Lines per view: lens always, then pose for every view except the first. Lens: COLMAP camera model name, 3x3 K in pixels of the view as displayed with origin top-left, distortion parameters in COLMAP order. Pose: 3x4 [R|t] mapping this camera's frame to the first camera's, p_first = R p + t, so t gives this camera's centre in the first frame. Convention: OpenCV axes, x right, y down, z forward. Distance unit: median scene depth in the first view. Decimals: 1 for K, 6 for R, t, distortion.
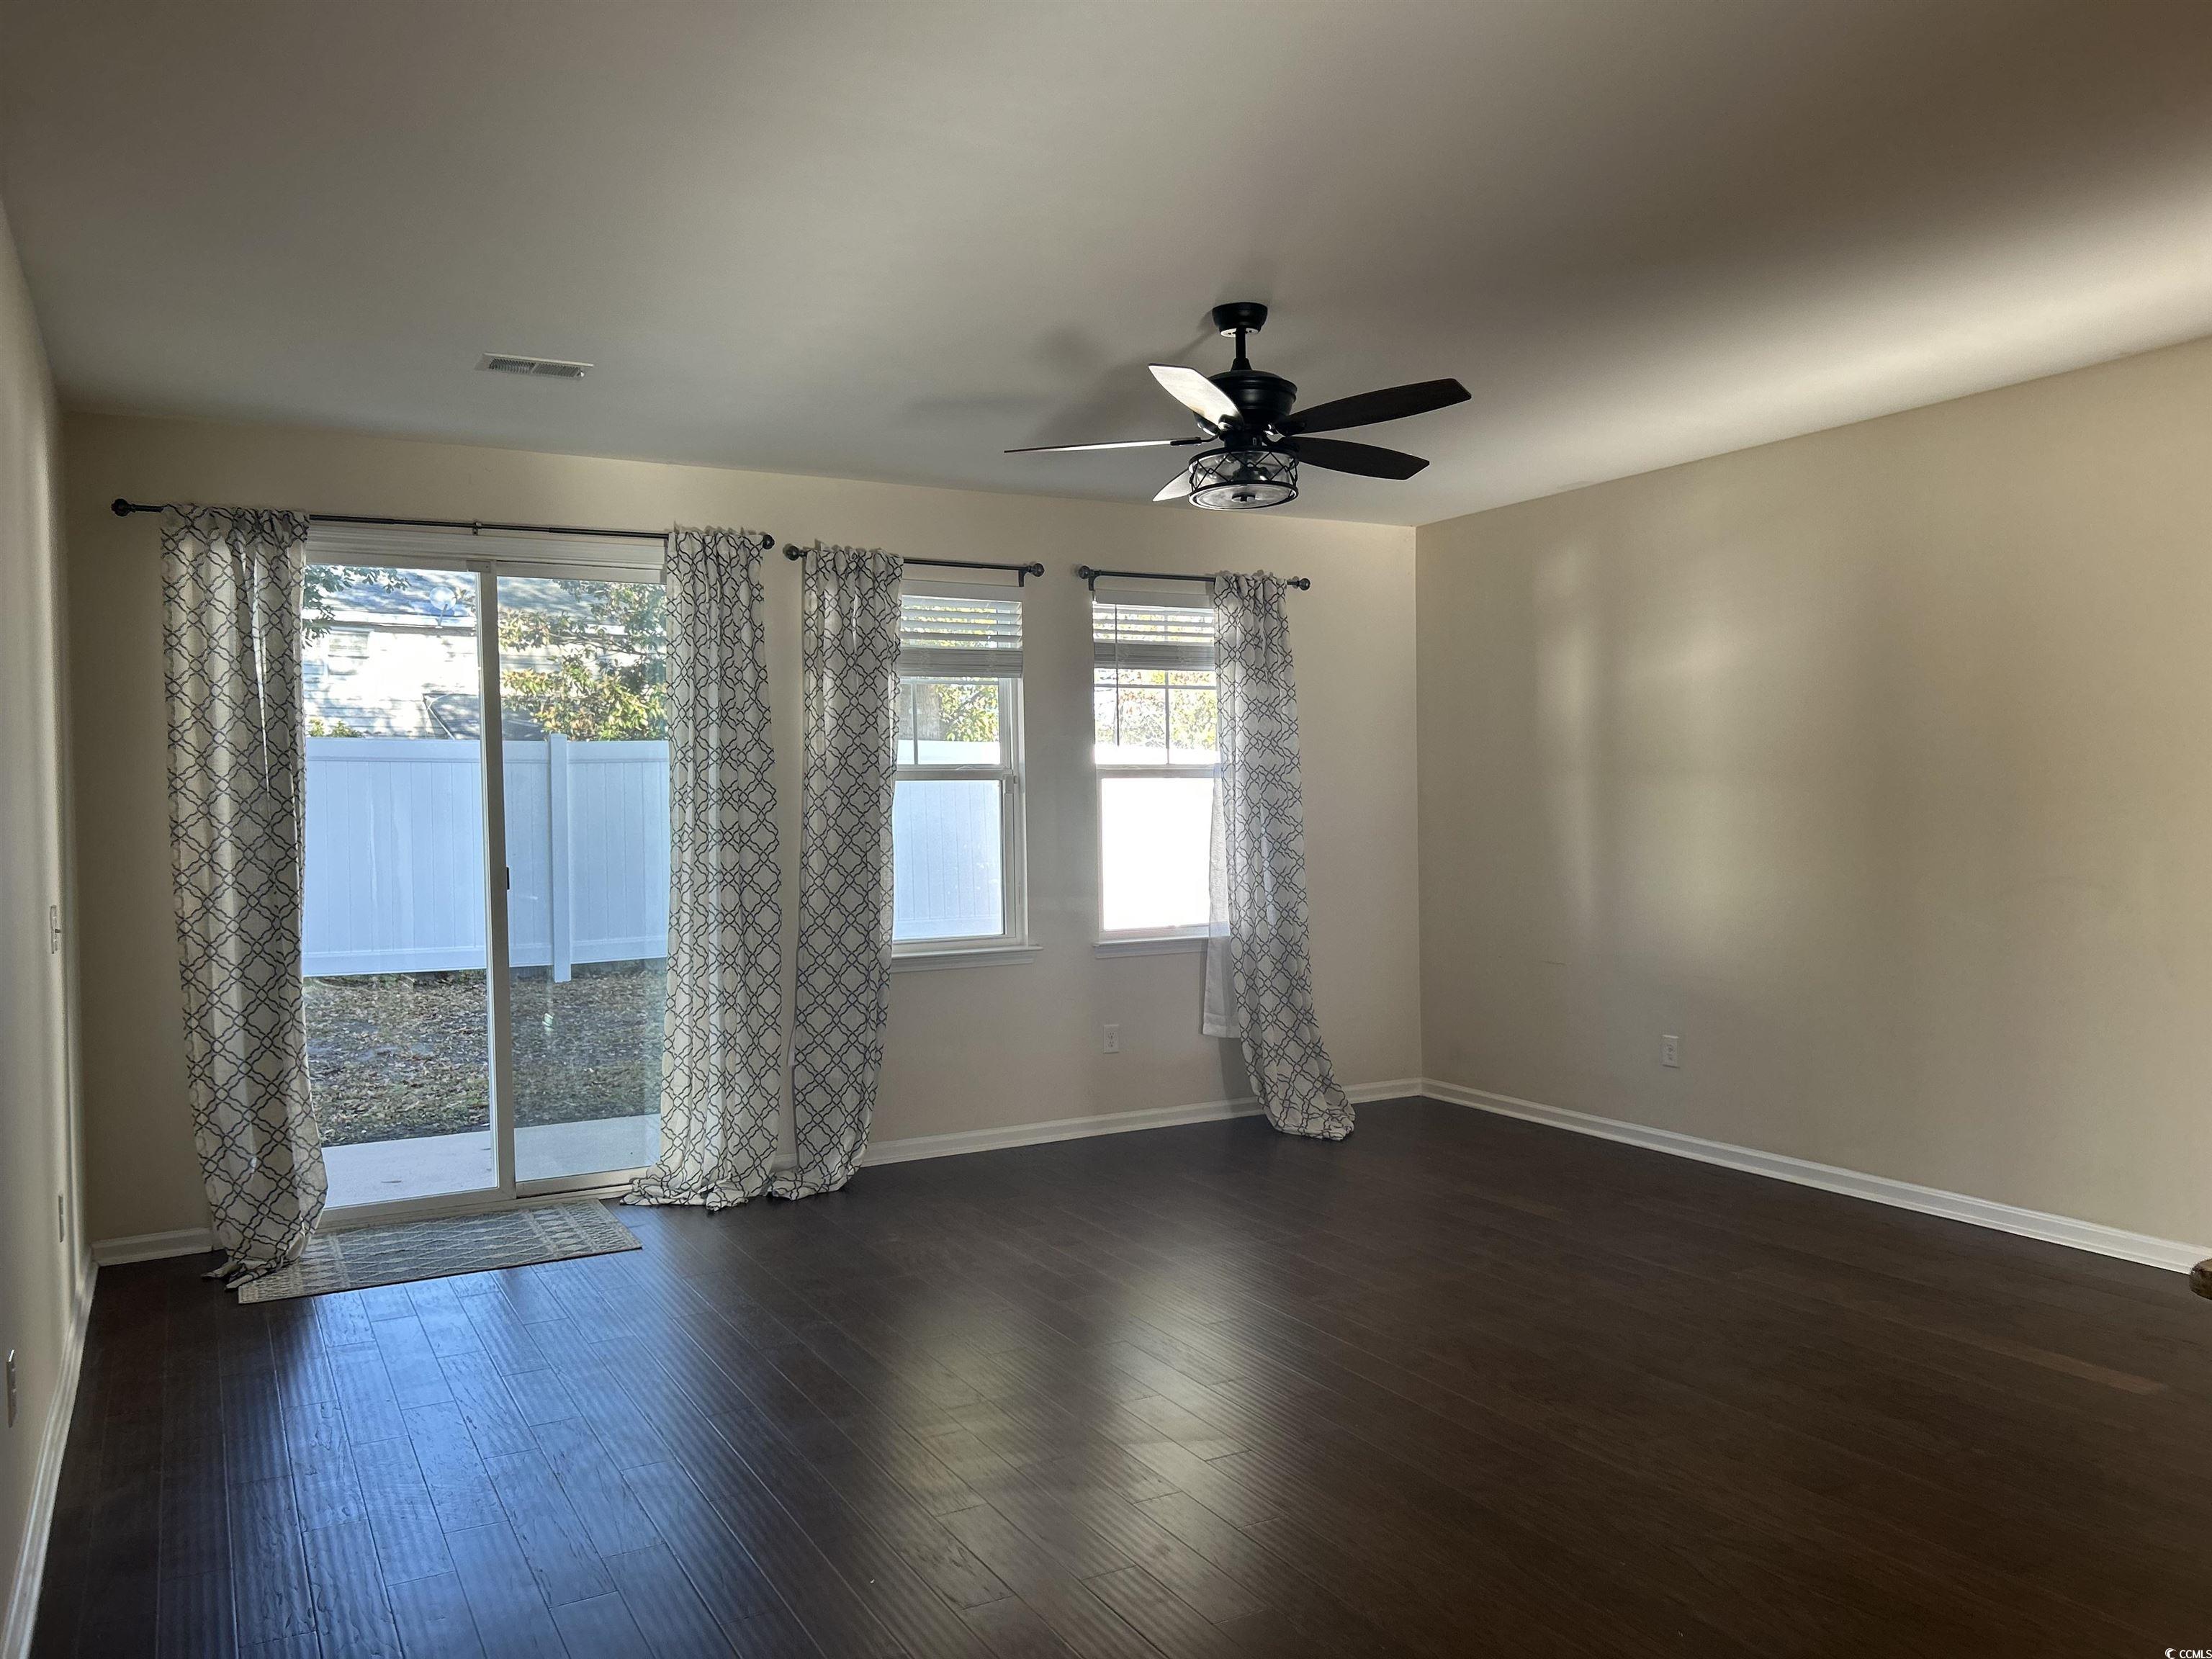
lens RADIAL K [[1659.9, 0, 1146.6], [0, 1659.9, 845.8], [0, 0, 1]] dist [0.047311, -0.045463]
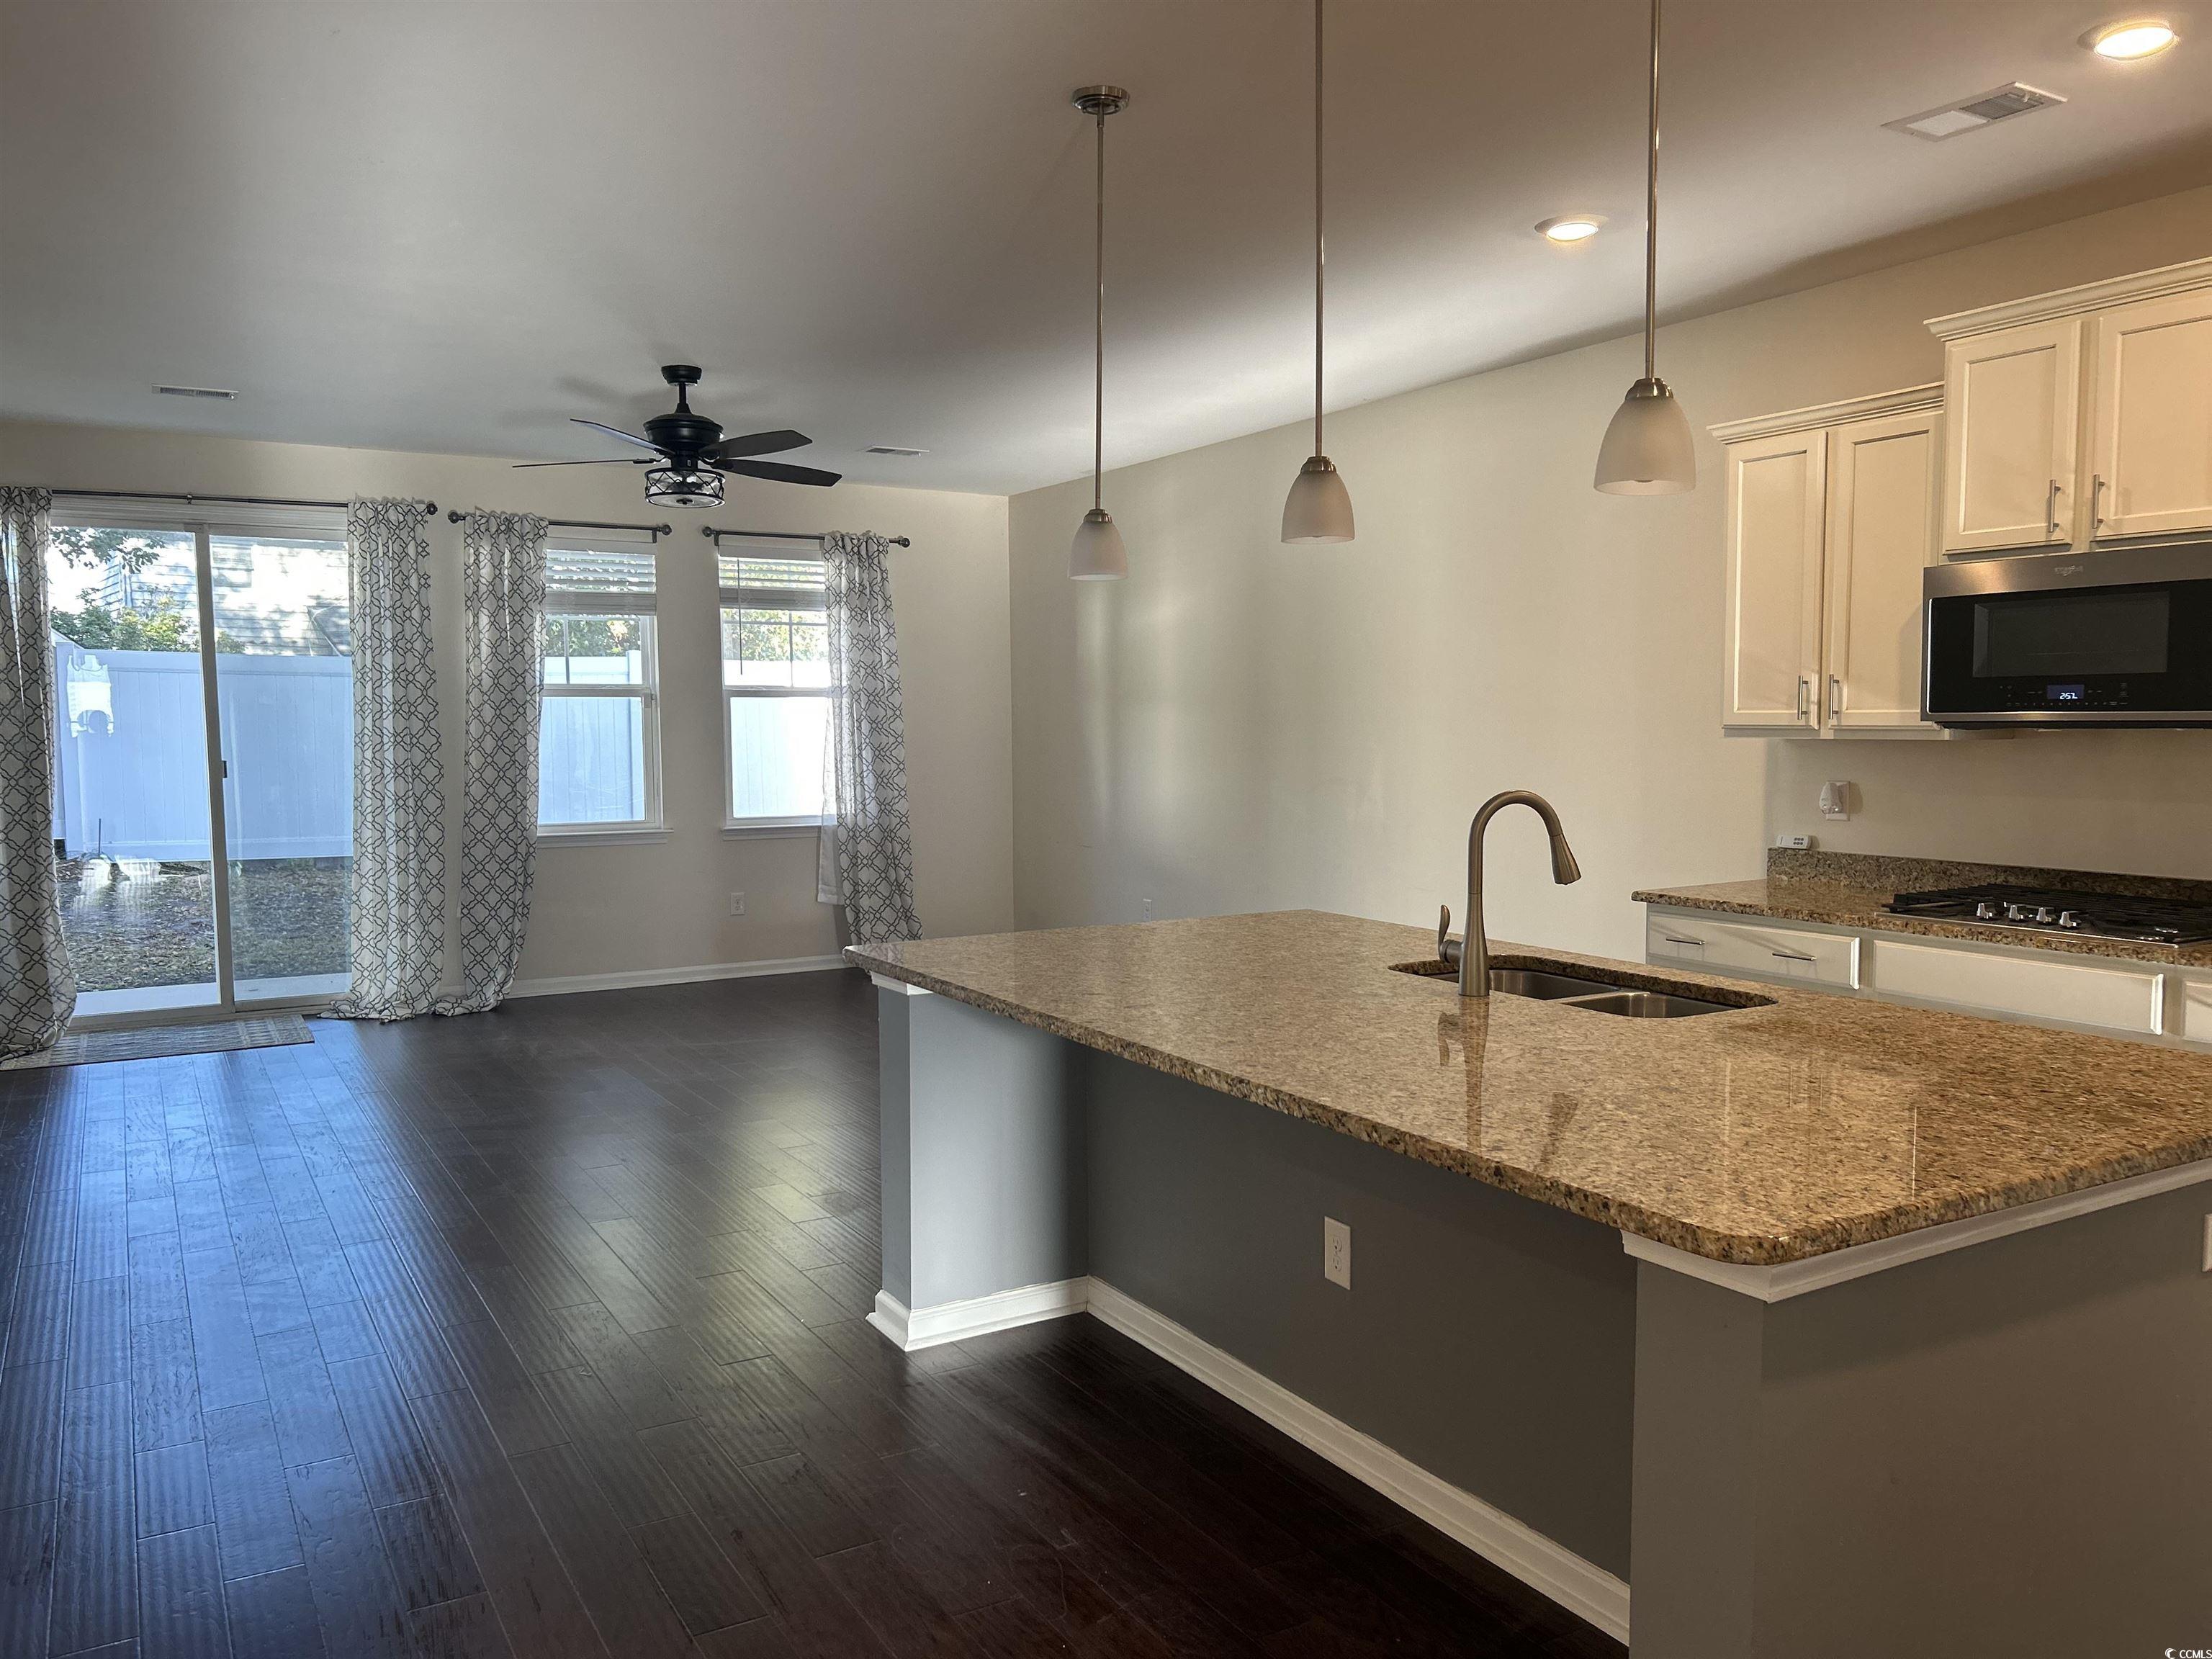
lens RADIAL K [[1659.9, 0, 1115.2], [0, 1659.9, 846.8], [0, 0, 1]] dist [0.047311, -0.045463]
pose [[0.999703, 0.008629, 0.022808, 0.264579], [-0.009765, 0.998693, 0.050177, 0.007214], [-0.022345, -0.050385, 0.998480, -0.301863]]
